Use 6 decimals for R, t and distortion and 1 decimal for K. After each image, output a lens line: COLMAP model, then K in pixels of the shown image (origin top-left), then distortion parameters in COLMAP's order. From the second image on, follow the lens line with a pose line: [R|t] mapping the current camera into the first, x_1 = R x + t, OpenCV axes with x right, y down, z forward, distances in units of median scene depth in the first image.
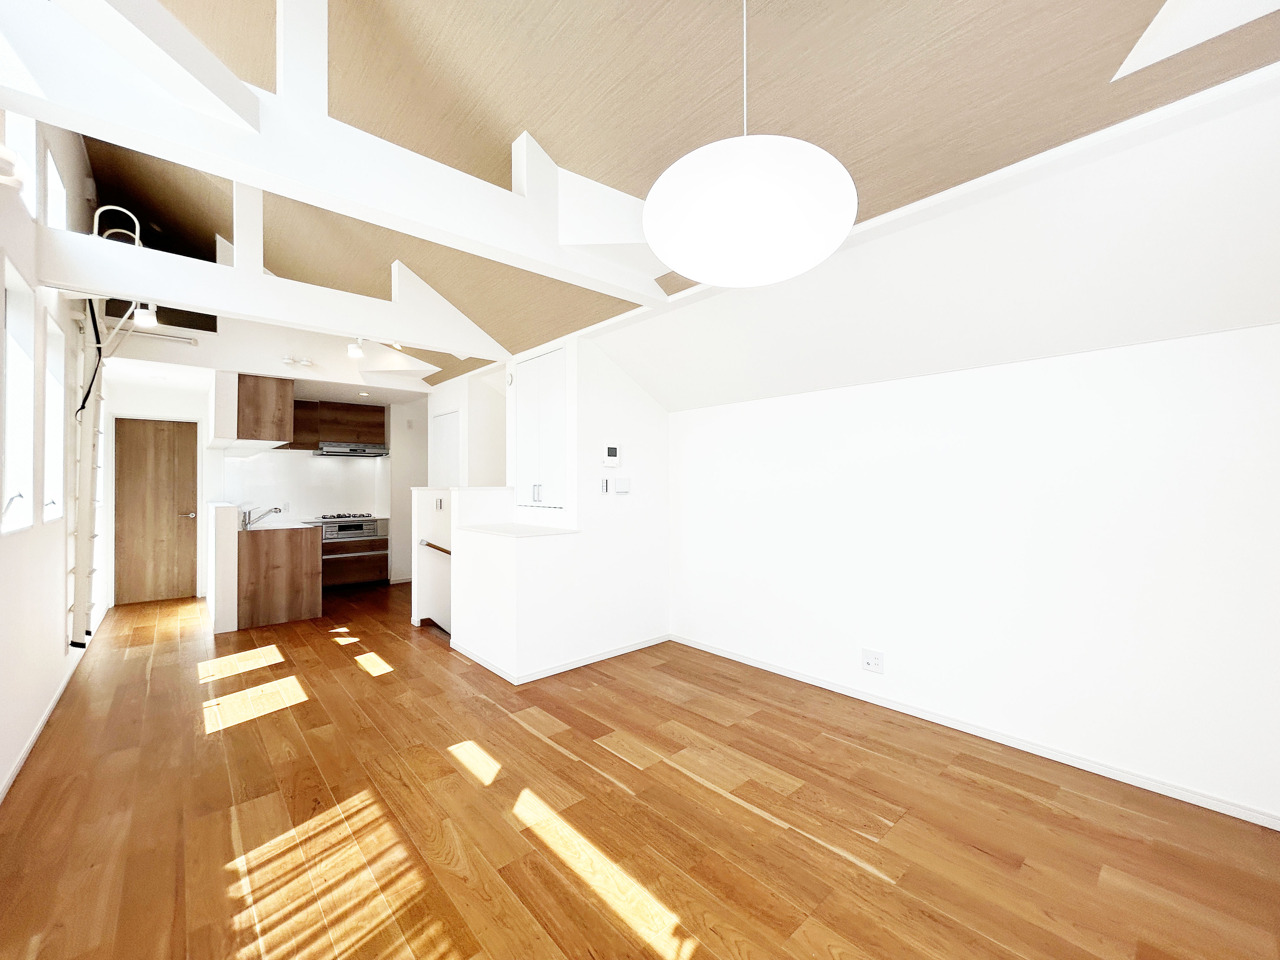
lens RADIAL K [[517.0, 0, 637.6], [0, 517.0, 477.5], [0, 0, 1]] dist [-0.001967, 0.001841]
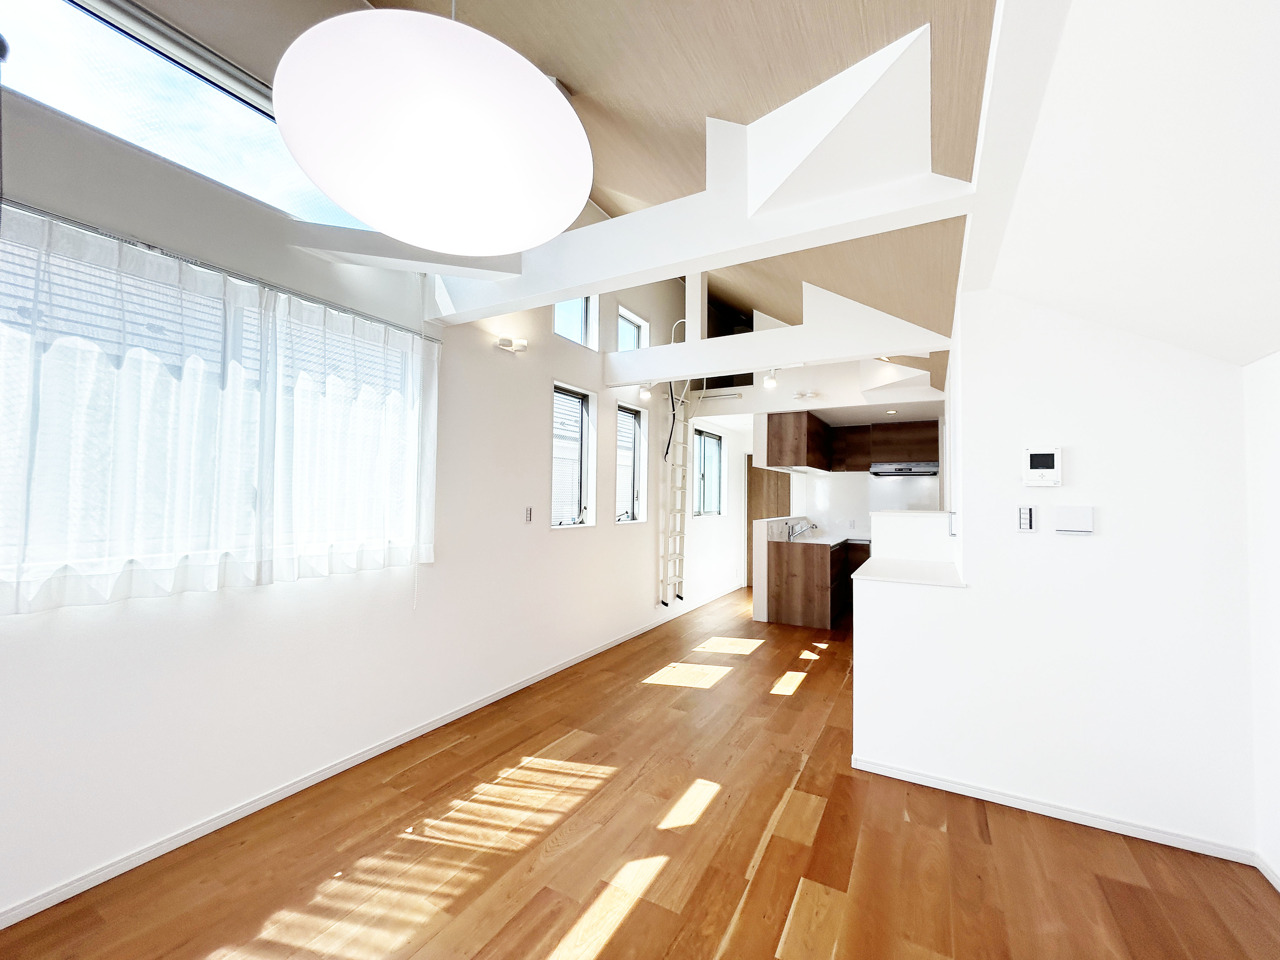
lens RADIAL K [[517.0, 0, 644.3], [0, 517.0, 479.1], [0, 0, 1]] dist [-0.001967, 0.001841]
pose [[0.331906, -0.024718, -0.942989, 0.387400], [-0.003925, 0.999612, -0.027584, -0.011973], [0.943304, 0.012857, 0.331680, 0.412016]]
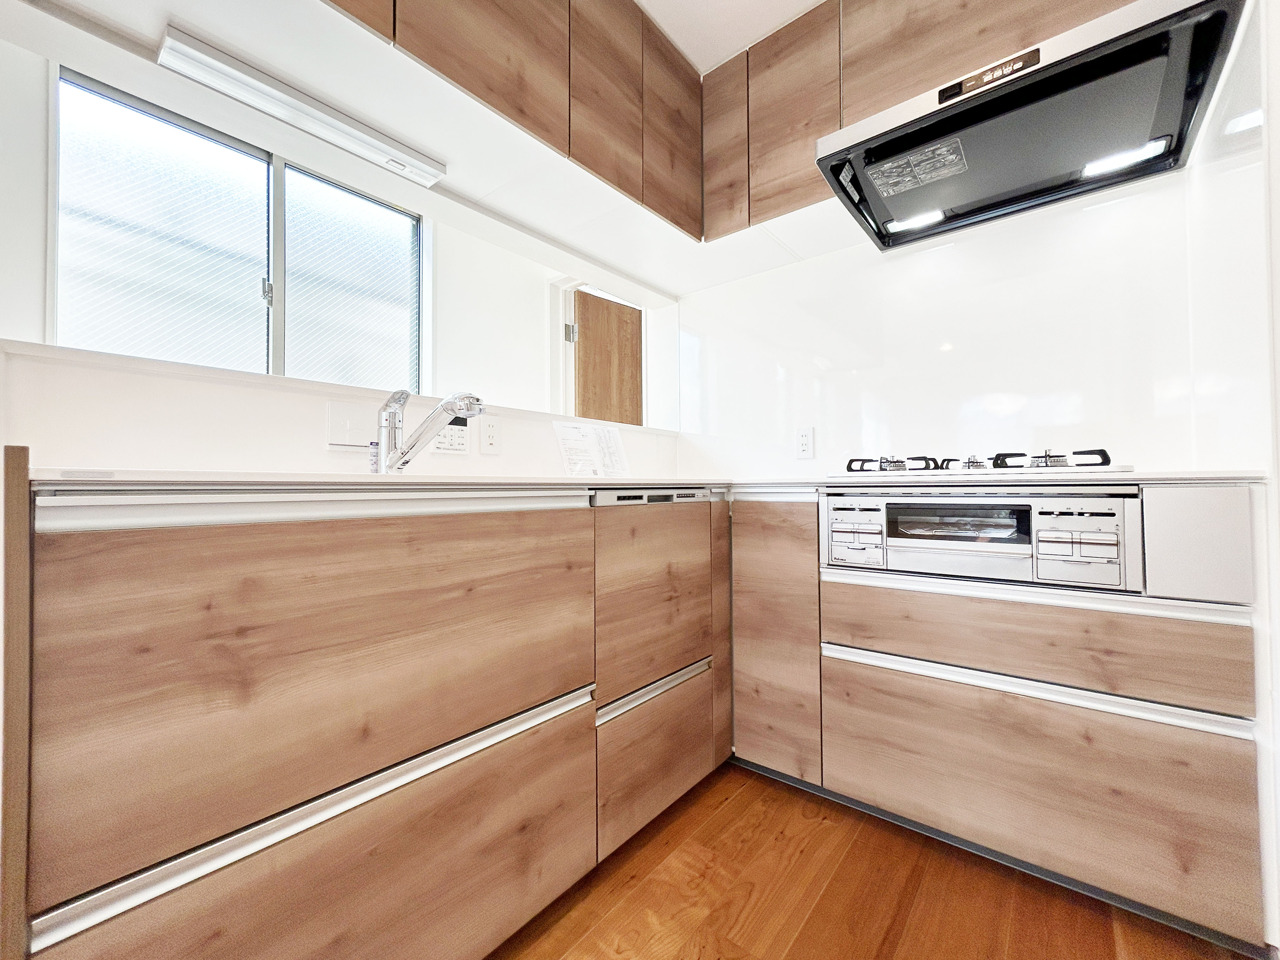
lens RADIAL K [[517.0, 0, 643.0], [0, 517.0, 479.4], [0, 0, 1]] dist [-0.001967, 0.001841]
pose [[0.157435, -0.012674, -0.987448, -0.724281], [0.019358, 0.999765, -0.009746, 0.149916], [0.987340, -0.017581, 0.157644, 1.588836]]
